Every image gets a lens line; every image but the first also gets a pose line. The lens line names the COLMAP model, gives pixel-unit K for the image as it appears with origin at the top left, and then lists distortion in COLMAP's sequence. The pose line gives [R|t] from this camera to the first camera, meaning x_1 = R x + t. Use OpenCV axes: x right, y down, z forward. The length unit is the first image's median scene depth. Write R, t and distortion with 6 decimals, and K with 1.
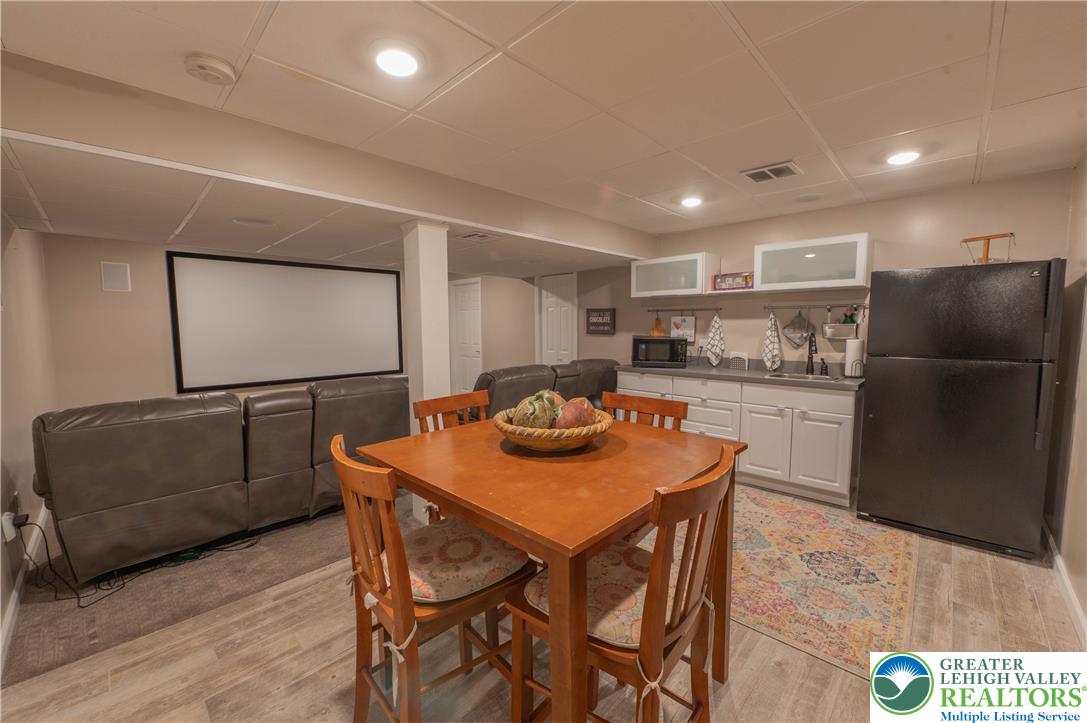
lens RADIAL K [[434.0, 0, 545.5], [0, 434.0, 360.7], [0, 0, 1]] dist [-0.007675, -0.000321]
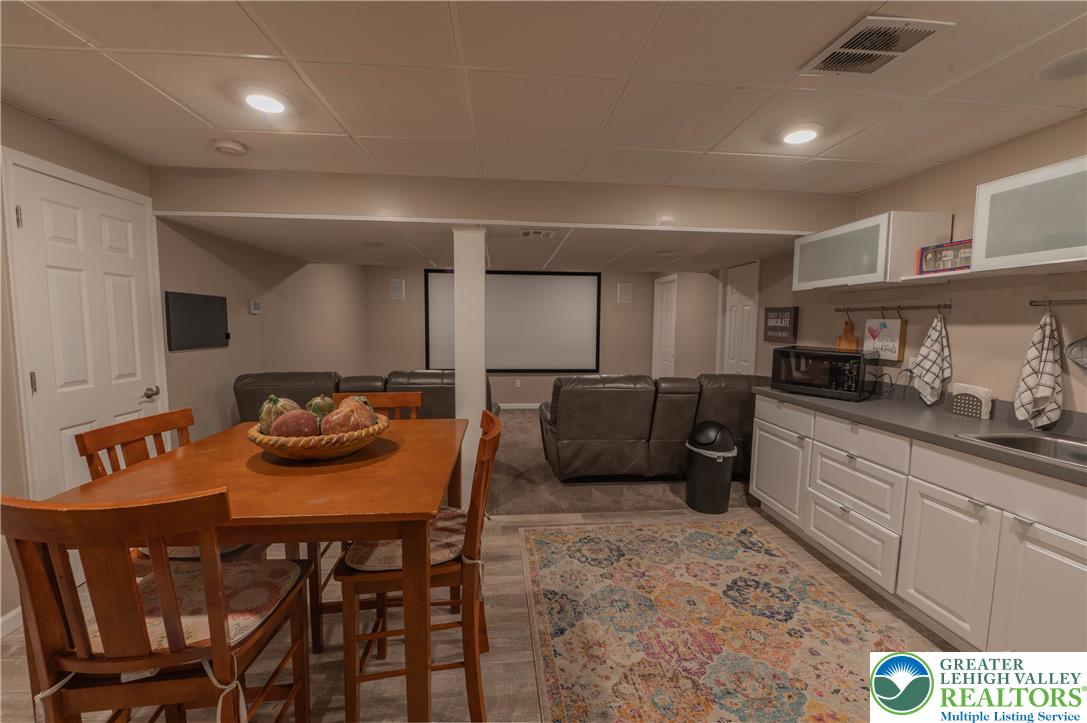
lens RADIAL K [[434.0, 0, 540.4], [0, 434.0, 360.5], [0, 0, 1]] dist [-0.007675, -0.000321]
pose [[0.752359, 0.069439, -0.655083, 0.366550], [-0.069987, 0.997226, 0.025325, -0.024597], [0.655025, 0.026794, 0.755132, 0.217599]]
